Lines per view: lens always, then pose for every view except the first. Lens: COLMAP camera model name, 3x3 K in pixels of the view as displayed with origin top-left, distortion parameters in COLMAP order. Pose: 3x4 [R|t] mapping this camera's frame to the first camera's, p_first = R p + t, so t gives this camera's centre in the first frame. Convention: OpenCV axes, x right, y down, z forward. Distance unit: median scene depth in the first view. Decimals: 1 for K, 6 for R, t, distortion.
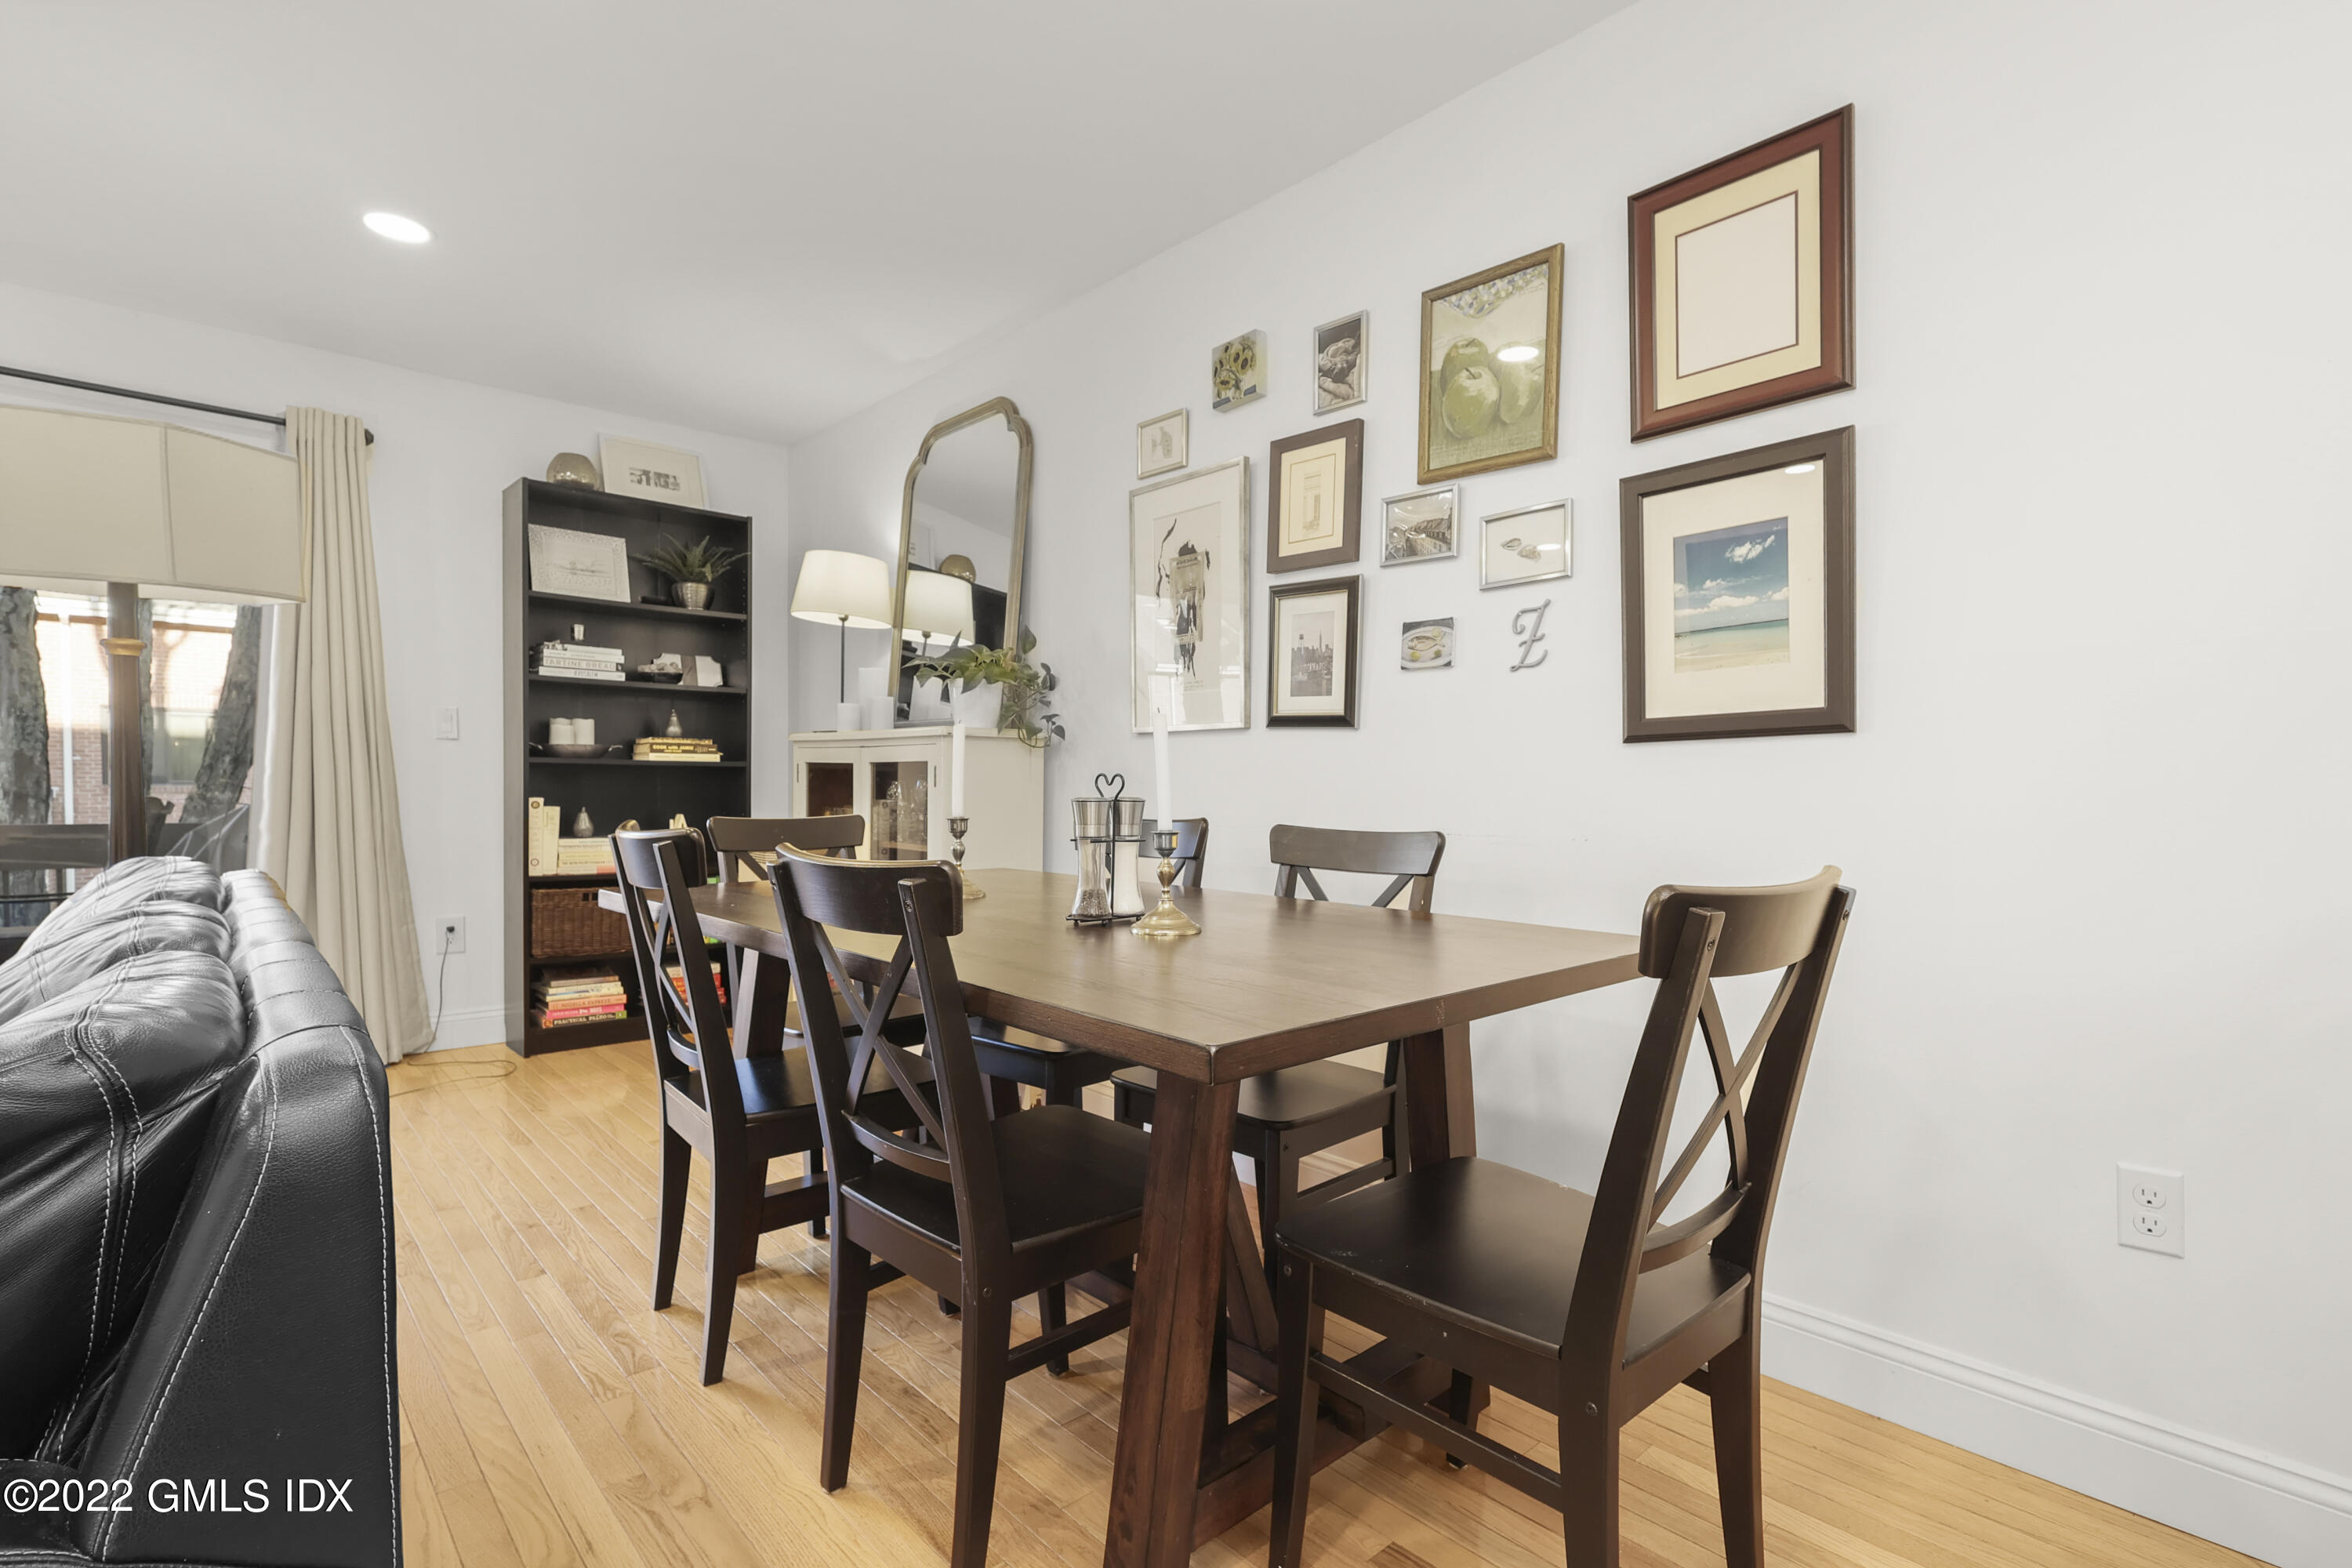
lens RADIAL K [[1099.1, 0, 1166.4], [0, 1099.1, 824.8], [0, 0, 1]] dist [0.002026, -0.002053]
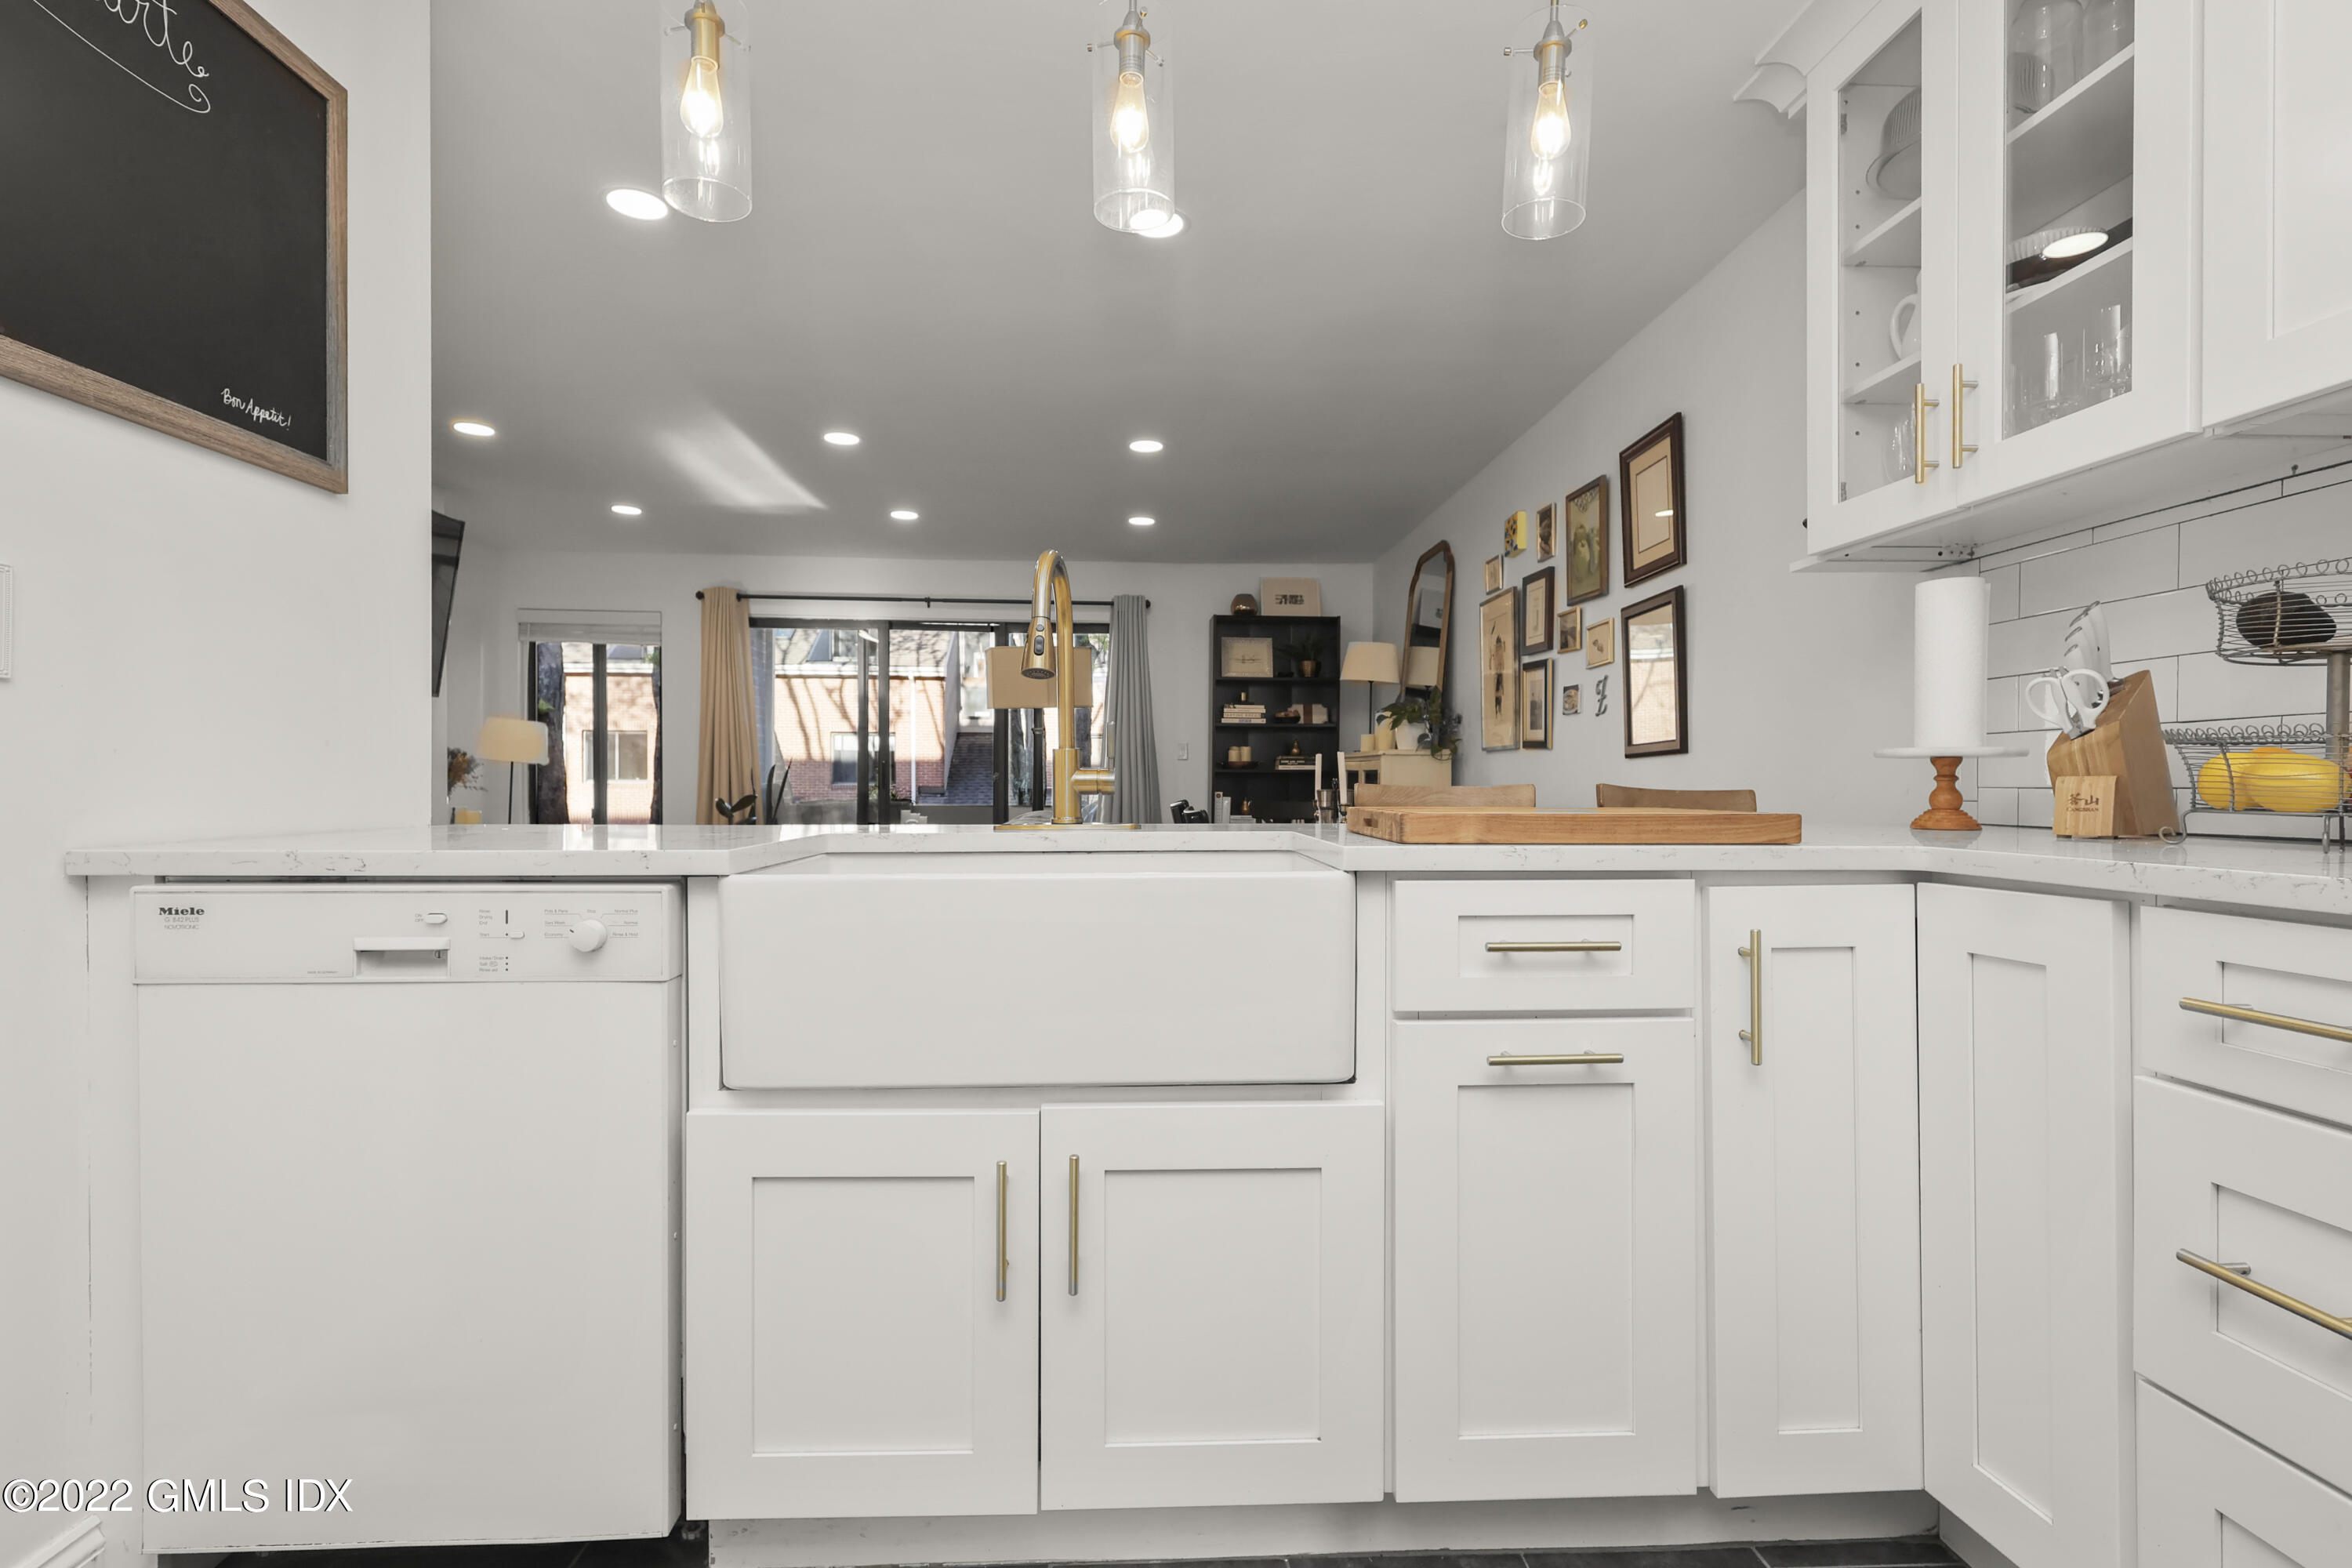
lens RADIAL K [[1099.1, 0, 1185.9], [0, 1099.1, 783.5], [0, 0, 1]] dist [0.002026, -0.002053]
pose [[0.773566, -0.002898, -0.633710, 0.802443], [-0.020869, 0.999331, -0.030045, 0.026270], [0.633372, 0.036466, 0.772987, -0.641762]]
